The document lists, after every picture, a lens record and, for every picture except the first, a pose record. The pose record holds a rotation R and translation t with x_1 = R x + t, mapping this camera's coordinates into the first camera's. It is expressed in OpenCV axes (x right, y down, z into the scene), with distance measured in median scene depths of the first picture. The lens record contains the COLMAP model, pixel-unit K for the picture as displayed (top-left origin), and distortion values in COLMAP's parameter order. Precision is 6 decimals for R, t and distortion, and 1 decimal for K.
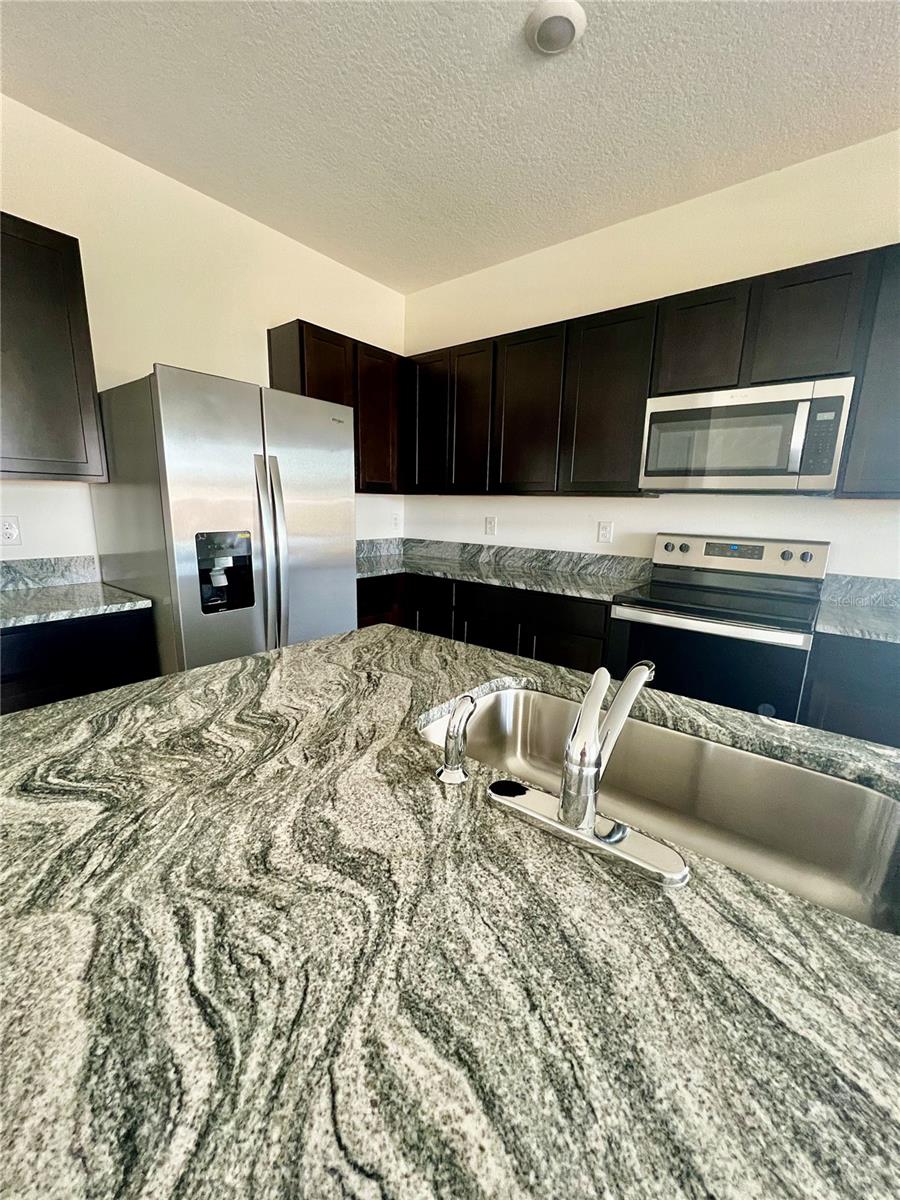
lens RADIAL K [[479.7, 0, 450.0], [0, 479.7, 600.0], [0, 0, 1]] dist [0.000920, 0.000353]
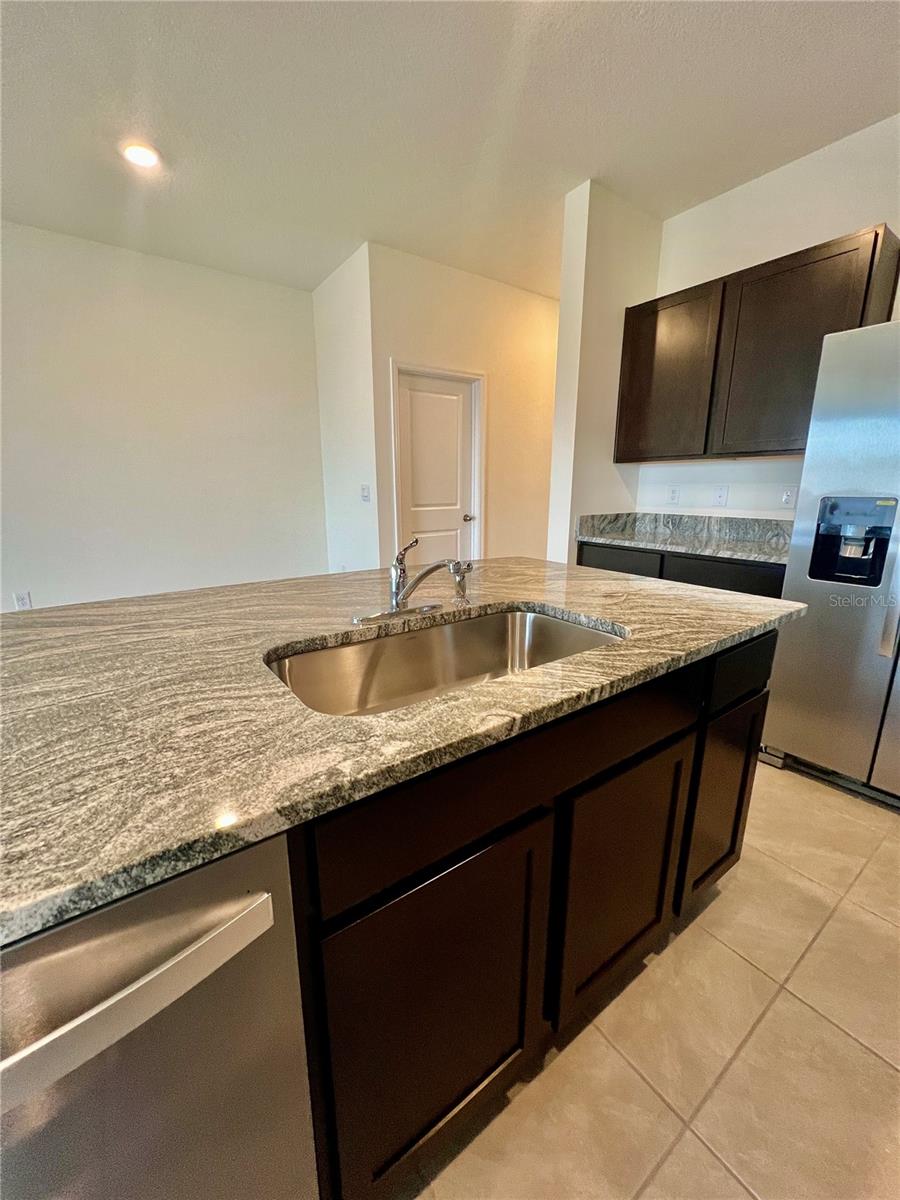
lens RADIAL K [[479.7, 0, 450.0], [0, 479.7, 600.0], [0, 0, 1]] dist [0.000920, 0.000353]
pose [[-0.265291, 0.204497, -0.942232, 0.595699], [-0.196899, 0.945163, 0.260571, -0.038064], [0.943849, 0.254651, -0.210478, 0.462348]]
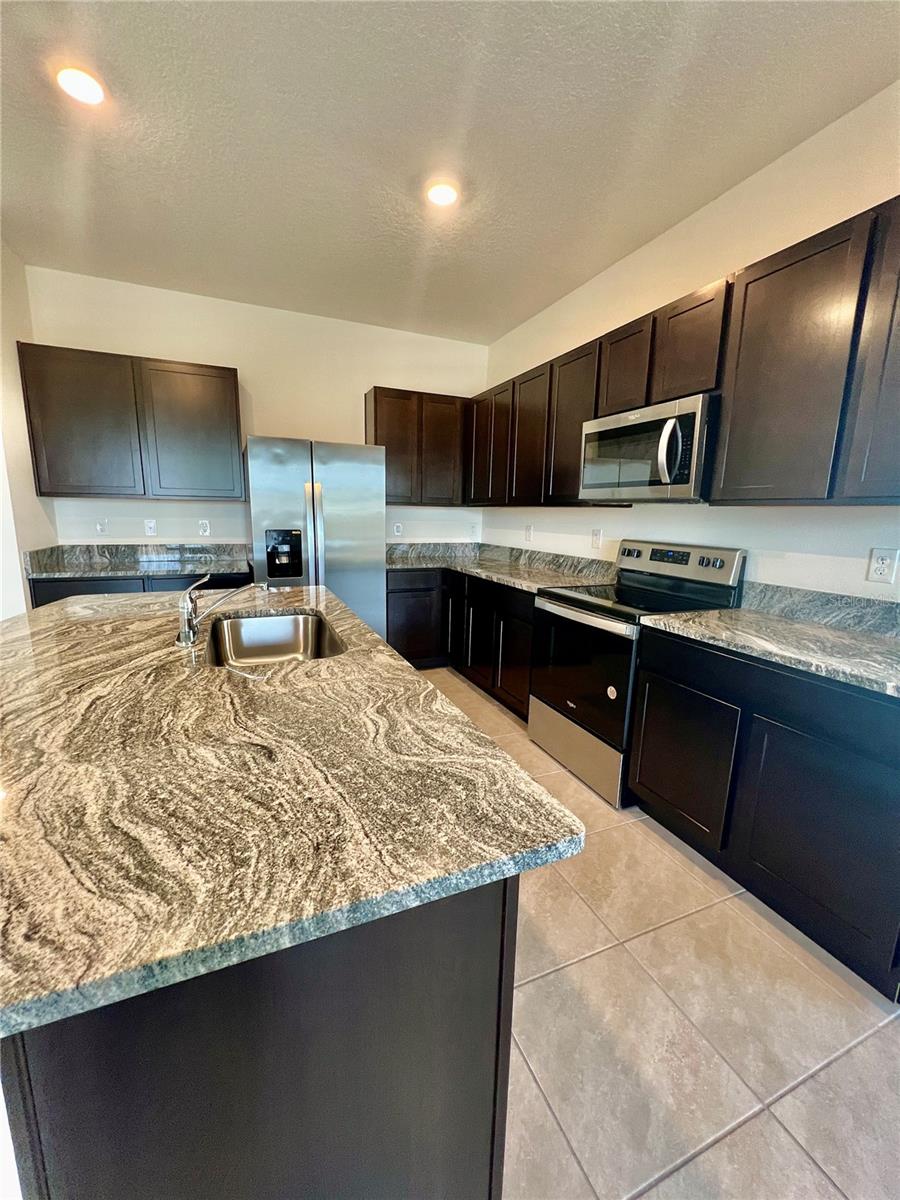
lens RADIAL K [[479.7, 0, 450.0], [0, 479.7, 600.0], [0, 0, 1]] dist [0.000920, 0.000353]
pose [[0.881940, 0.080881, -0.464370, 0.756191], [-0.094616, 0.995494, -0.006306, 0.051350], [0.461767, 0.049499, 0.885619, -0.173075]]
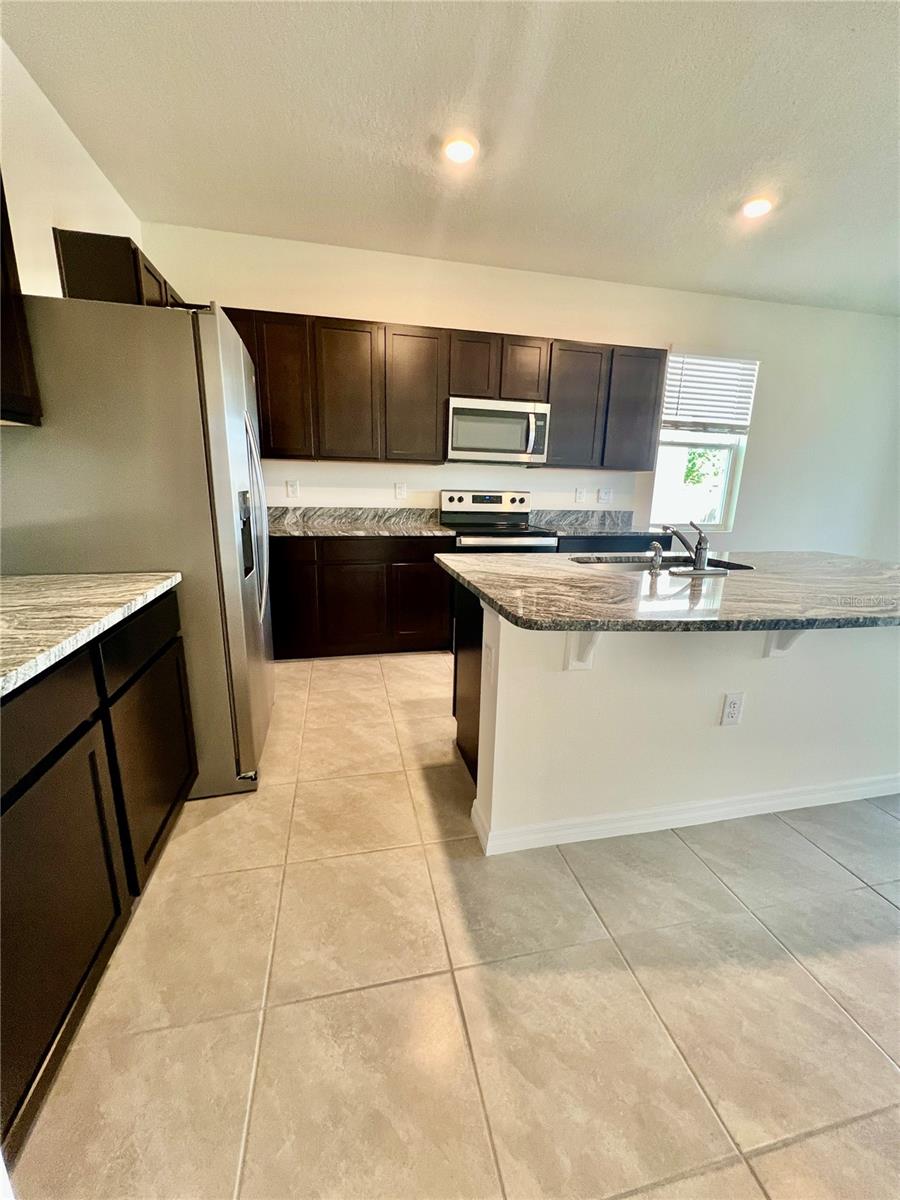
lens RADIAL K [[479.7, 0, 450.0], [0, 479.7, 600.0], [0, 0, 1]] dist [0.000920, 0.000353]
pose [[0.630714, -0.191306, 0.752065, -0.889683], [0.145050, 0.981119, 0.127926, 0.006653], [-0.762338, 0.028402, 0.646555, 0.061176]]
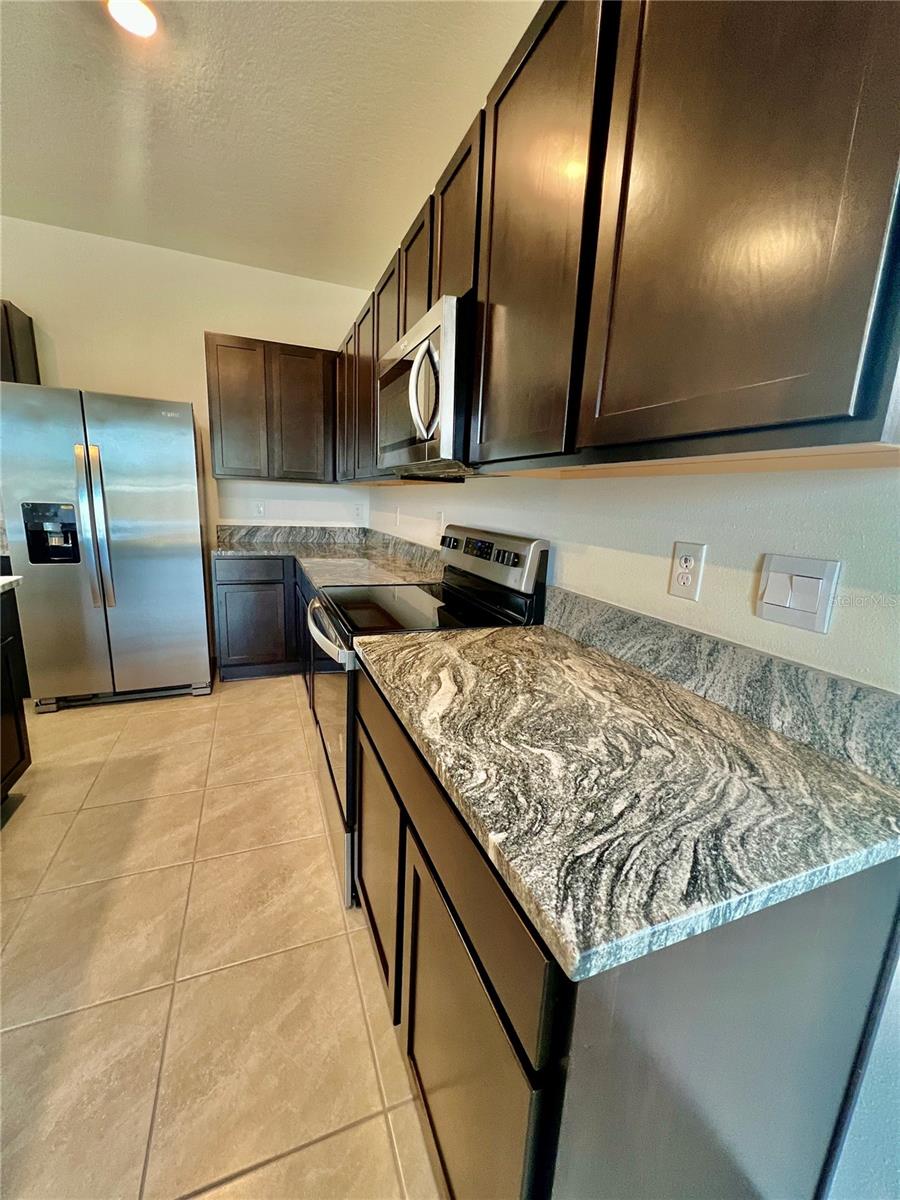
lens RADIAL K [[479.7, 0, 450.0], [0, 479.7, 600.0], [0, 0, 1]] dist [0.000920, 0.000353]
pose [[0.868538, 0.114652, -0.482180, 1.061683], [-0.118857, 0.992669, 0.021942, -0.035964], [0.481161, 0.038253, 0.875798, 0.353118]]
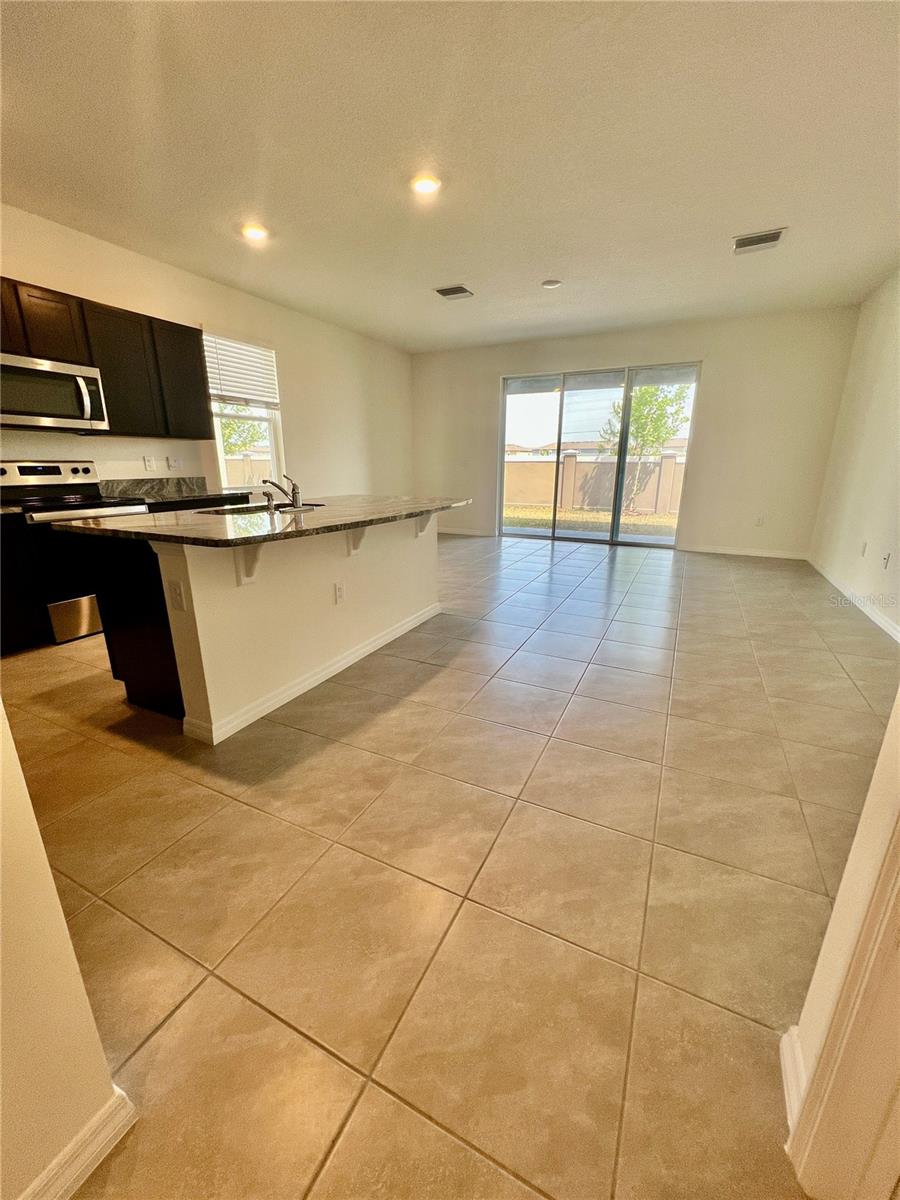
lens RADIAL K [[479.7, 0, 450.0], [0, 479.7, 600.0], [0, 0, 1]] dist [0.000920, 0.000353]
pose [[-0.207990, -0.295319, 0.932484, -1.282468], [0.189895, 0.923003, 0.334672, 0.007877], [-0.959521, 0.246683, -0.135896, 0.127084]]
